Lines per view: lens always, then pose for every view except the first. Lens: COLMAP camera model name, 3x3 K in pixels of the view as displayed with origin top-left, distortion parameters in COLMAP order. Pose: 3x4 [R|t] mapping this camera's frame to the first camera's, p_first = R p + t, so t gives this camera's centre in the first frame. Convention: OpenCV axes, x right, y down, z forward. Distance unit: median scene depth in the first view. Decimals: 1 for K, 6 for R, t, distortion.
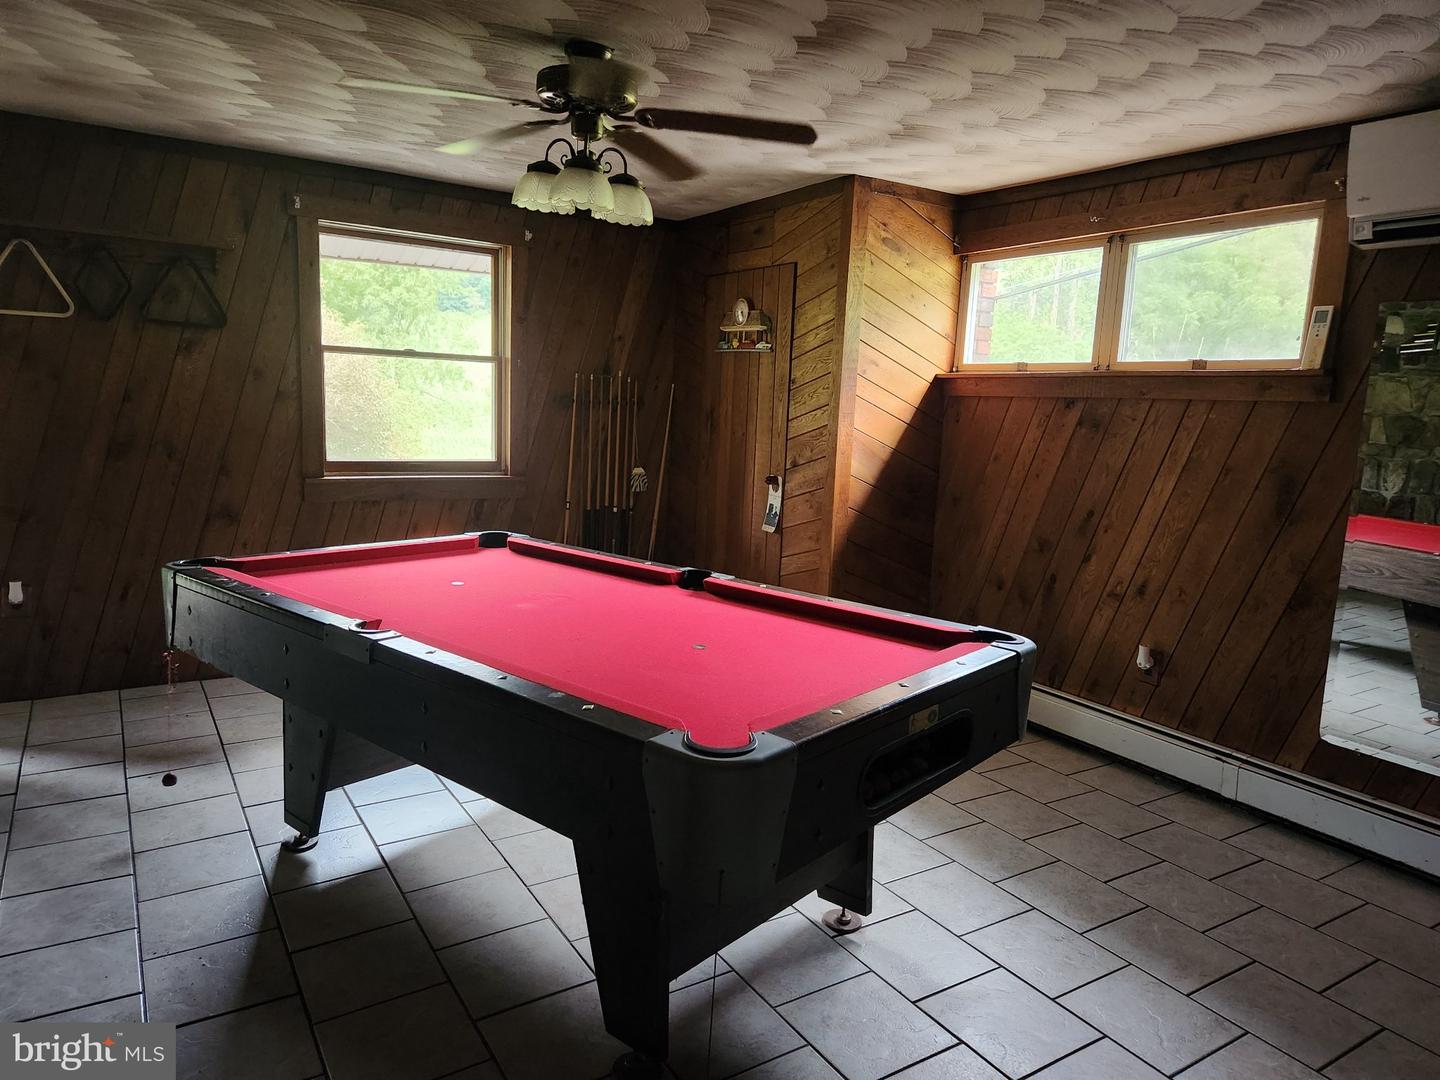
lens RADIAL K [[966.2, 0, 726.6], [0, 966.2, 544.6], [0, 0, 1]] dist [0.068749, -0.047947]
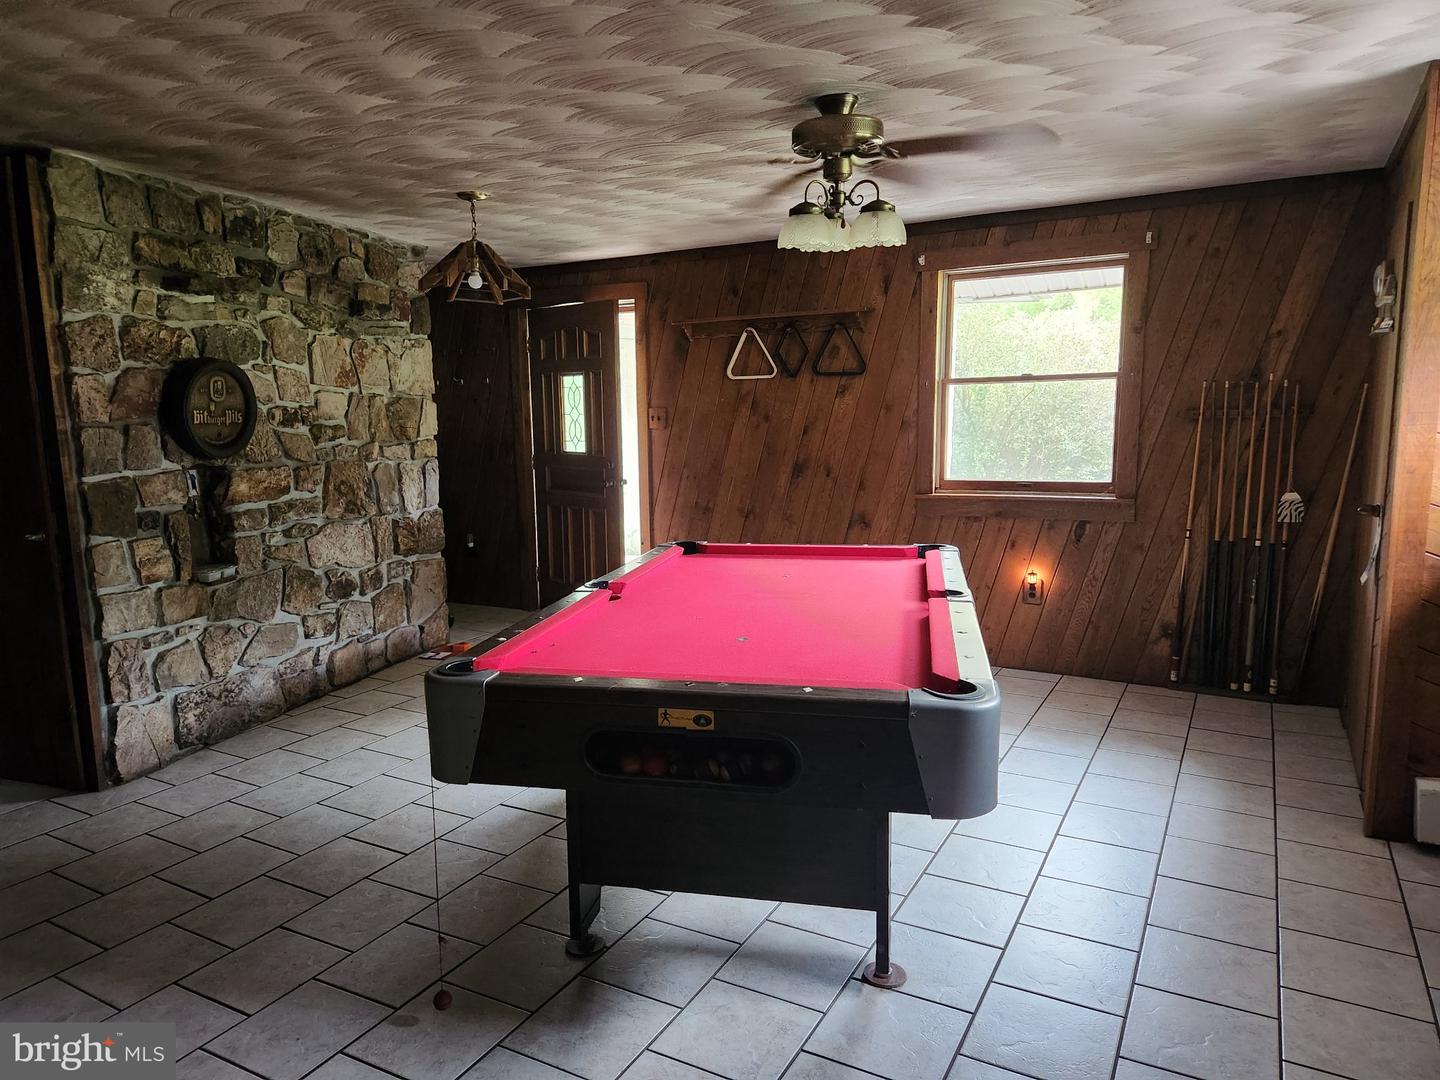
lens RADIAL K [[966.2, 0, 693.8], [0, 966.2, 552.9], [0, 0, 1]] dist [0.068749, -0.047947]
pose [[0.456074, 0.077374, -0.886572, 0.506459], [-0.097292, 0.994577, 0.036750, -0.014956], [0.884608, 0.069495, 0.461129, 0.242332]]
